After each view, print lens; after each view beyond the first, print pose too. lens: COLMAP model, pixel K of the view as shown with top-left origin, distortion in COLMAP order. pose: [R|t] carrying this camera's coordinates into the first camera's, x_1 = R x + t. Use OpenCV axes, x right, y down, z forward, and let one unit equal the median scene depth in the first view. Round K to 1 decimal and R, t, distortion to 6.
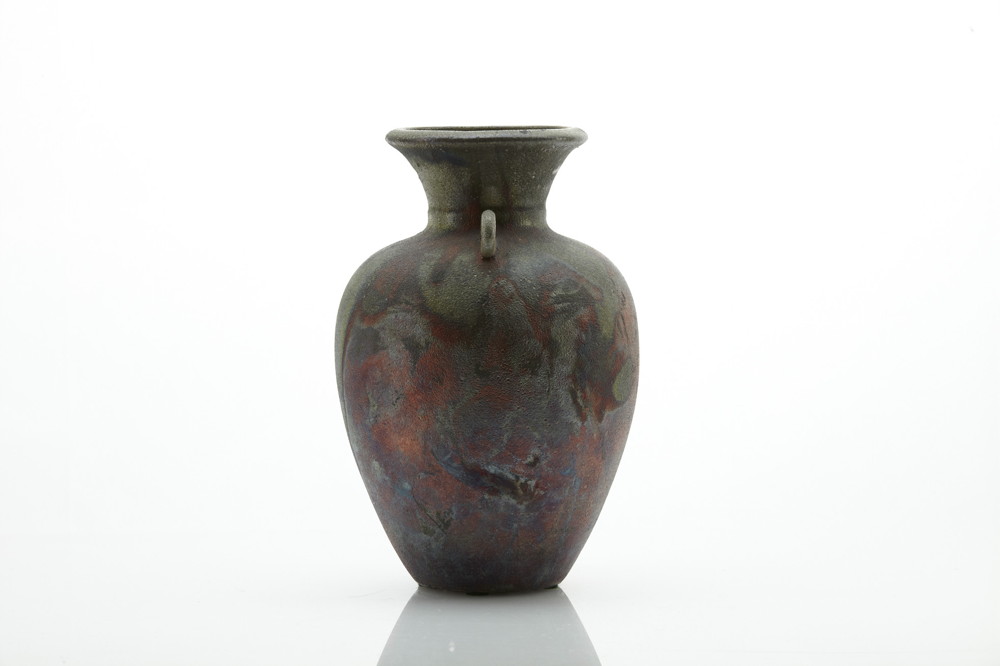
lens RADIAL K [[4099.2, 0, 497.9], [0, 4099.2, 332.9], [0, 0, 1]] dist [0.448369, 0.000000]
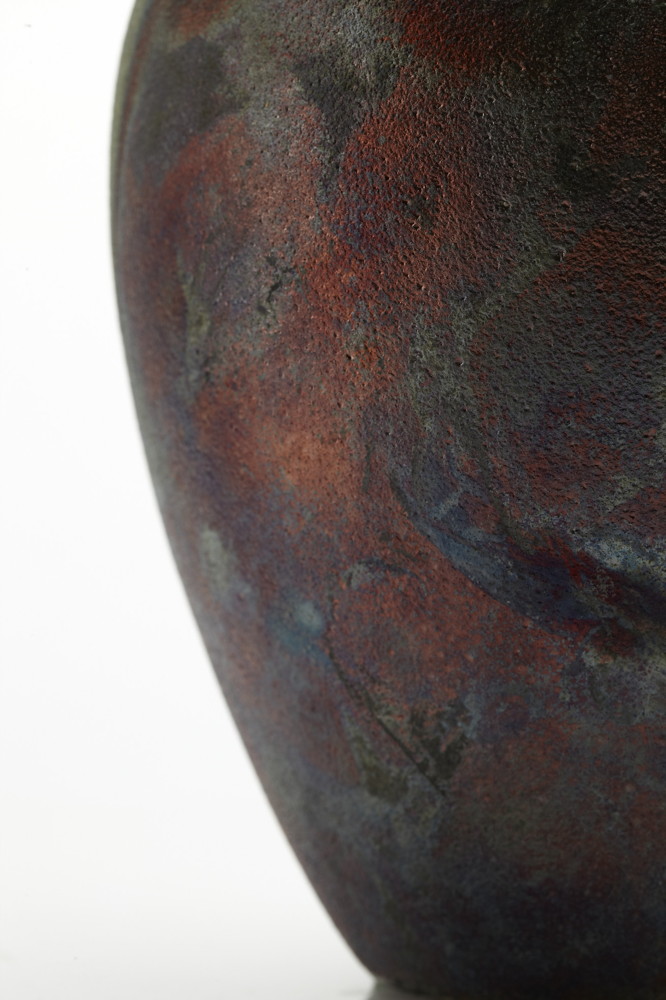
lens RADIAL K [[3499.3, 0, 332.5], [0, 3499.3, 499.6], [0, 0, 1]] dist [-0.081199, 0.000000]
pose [[0.990339, 0.027653, -0.135880, 0.011258], [-0.037388, 0.996873, -0.069619, 0.046058], [0.133530, 0.074027, 0.988276, 0.770003]]
